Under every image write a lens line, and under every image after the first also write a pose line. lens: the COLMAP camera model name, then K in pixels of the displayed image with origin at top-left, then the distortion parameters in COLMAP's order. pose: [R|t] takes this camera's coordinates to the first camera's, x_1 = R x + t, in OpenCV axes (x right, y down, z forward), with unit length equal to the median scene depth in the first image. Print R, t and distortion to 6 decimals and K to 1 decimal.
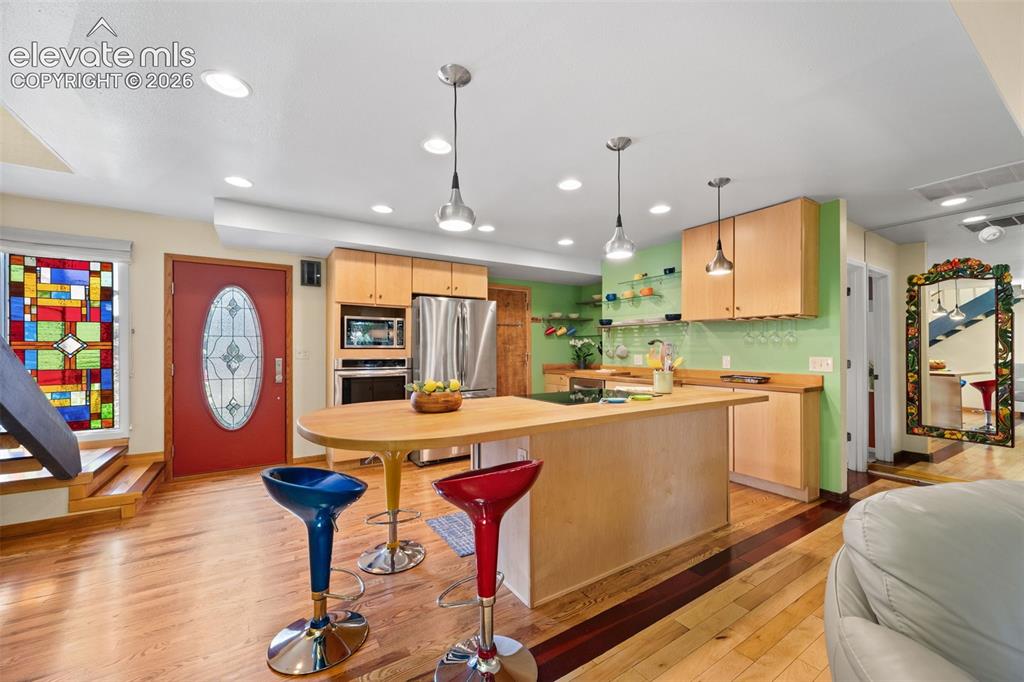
lens RADIAL K [[402.3, 0, 514.6], [0, 402.3, 347.9], [0, 0, 1]] dist [-0.001822, -0.000106]
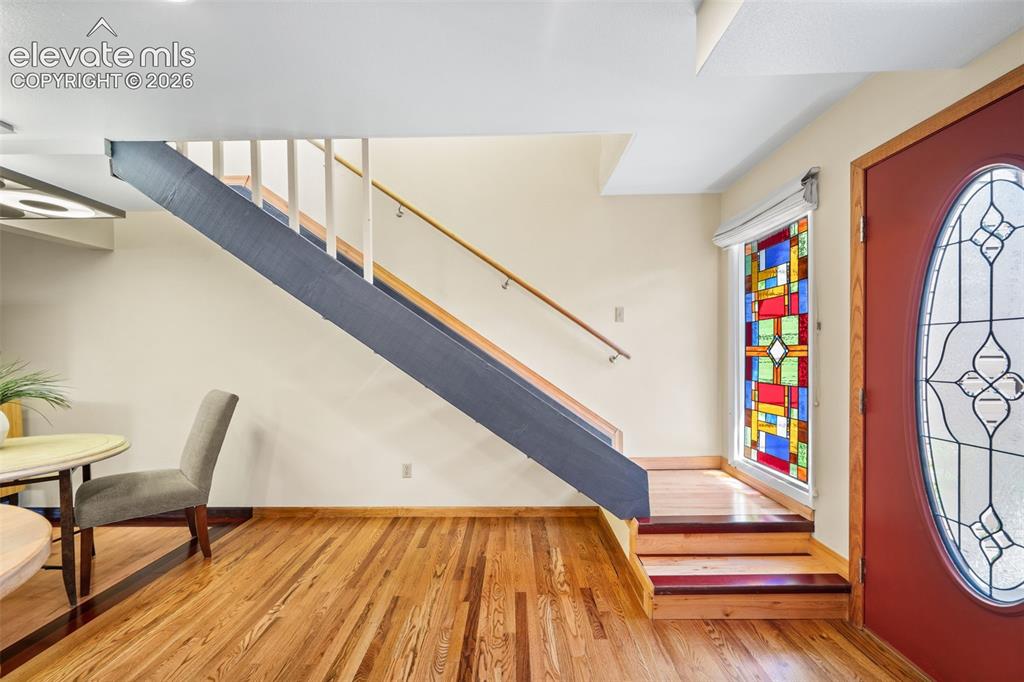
lens RADIAL K [[402.3, 0, 512.0], [0, 402.3, 359.4], [0, 0, 1]] dist [-0.001822, -0.000106]
pose [[-0.546508, 0.020478, -0.837203, -0.216598], [0.012449, 0.999789, 0.016328, -0.007427], [0.837361, -0.001499, -0.546648, 0.866884]]
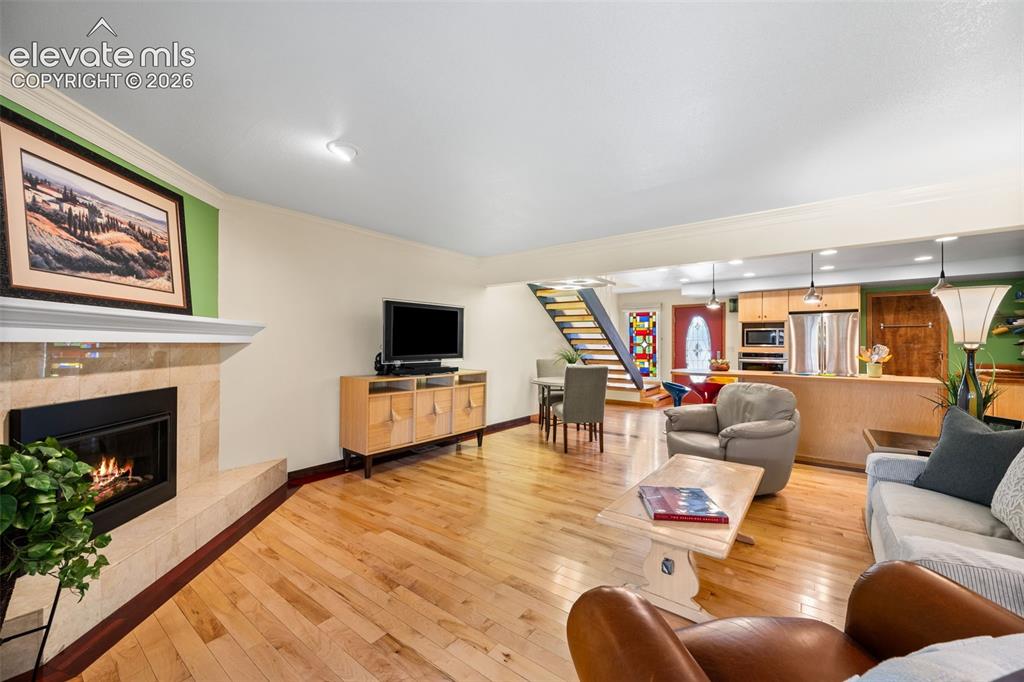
lens RADIAL K [[402.3, 0, 513.1], [0, 402.3, 343.7], [0, 0, 1]] dist [-0.001822, -0.000106]
pose [[0.338947, 0.001622, -0.940804, 0.964698], [0.000249, 0.999998, 0.001813, -0.015582], [0.940805, -0.000849, 0.338946, -0.630558]]
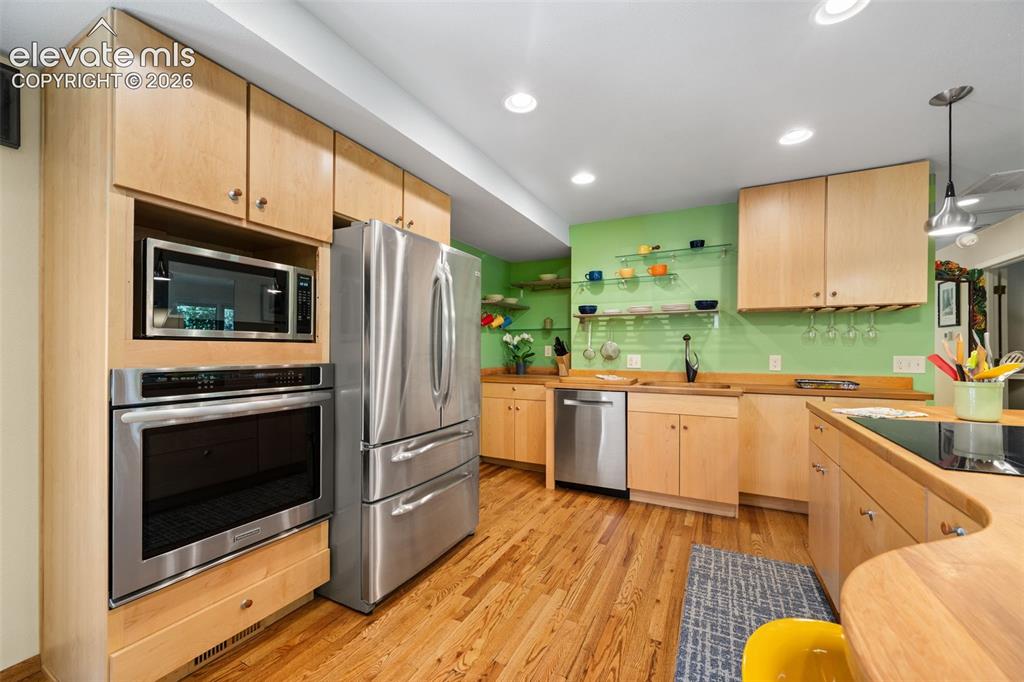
lens RADIAL K [[402.3, 0, 512.3], [0, 402.3, 350.7], [0, 0, 1]] dist [-0.001822, -0.000106]
pose [[0.866711, 0.001618, 0.498807, -0.333814], [-0.004608, 0.999978, 0.004763, 0.009359], [-0.498789, -0.006426, 0.866700, 0.579041]]
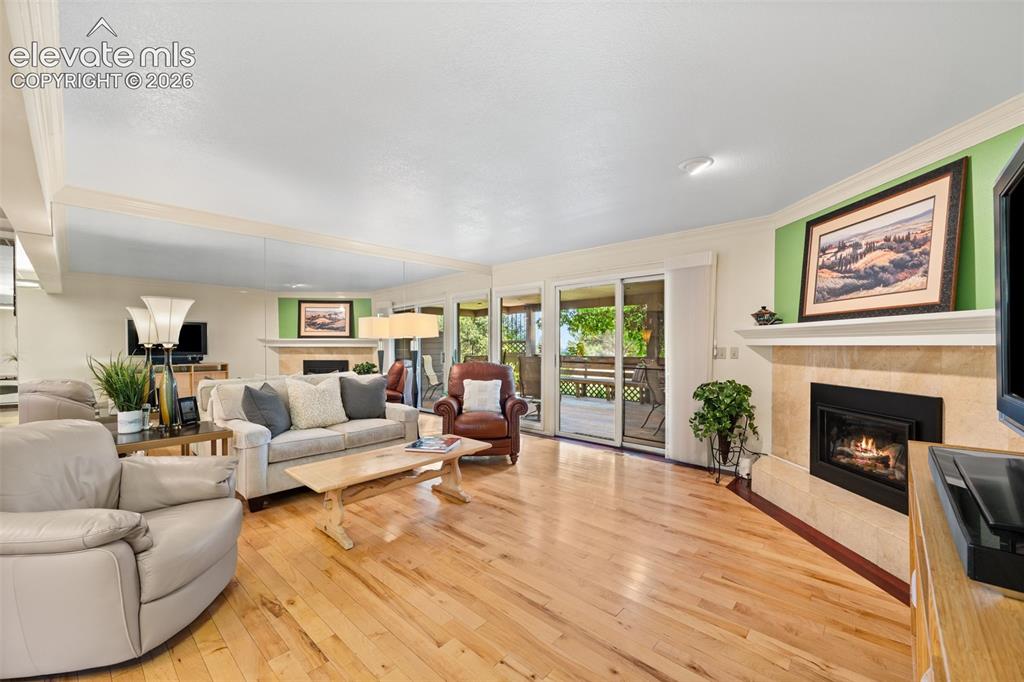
lens RADIAL K [[402.3, 0, 508.9], [0, 402.3, 347.5], [0, 0, 1]] dist [-0.001822, -0.000106]
pose [[-0.249369, -0.007089, 0.968382, -0.291098], [-0.006435, 0.999963, 0.005663, -0.012614], [-0.968387, -0.004819, -0.249406, -0.194261]]
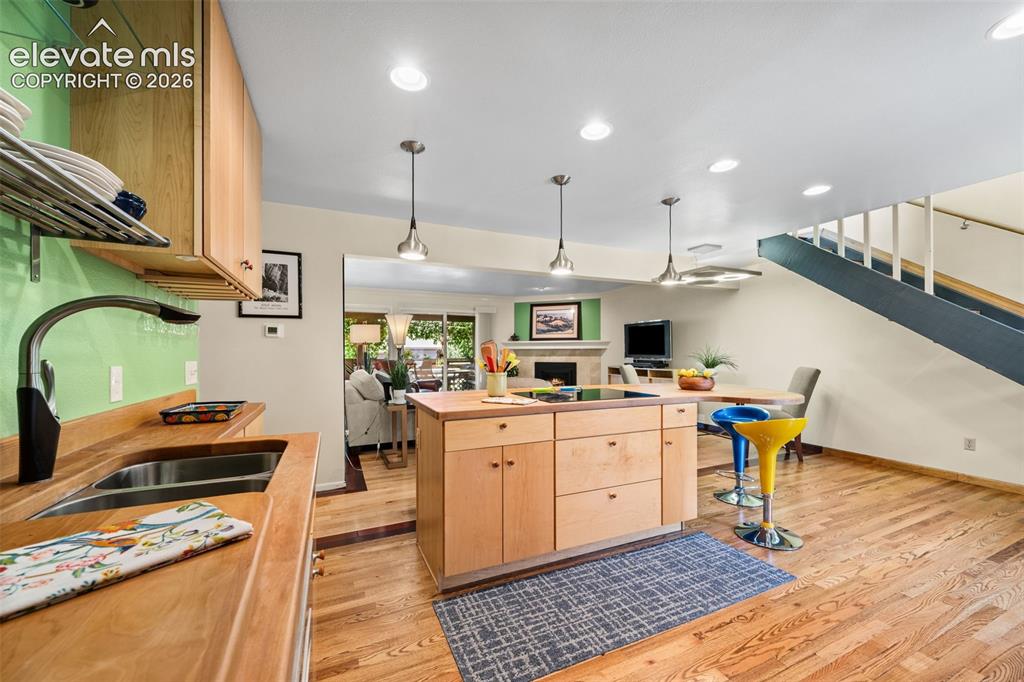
lens RADIAL K [[402.3, 0, 515.0], [0, 402.3, 352.6], [0, 0, 1]] dist [-0.001822, -0.000106]
pose [[-0.989719, 0.002714, 0.142997, 0.132543], [0.002385, 0.999994, -0.002473, 0.010242], [-0.143003, -0.002106, -0.989720, 1.312865]]
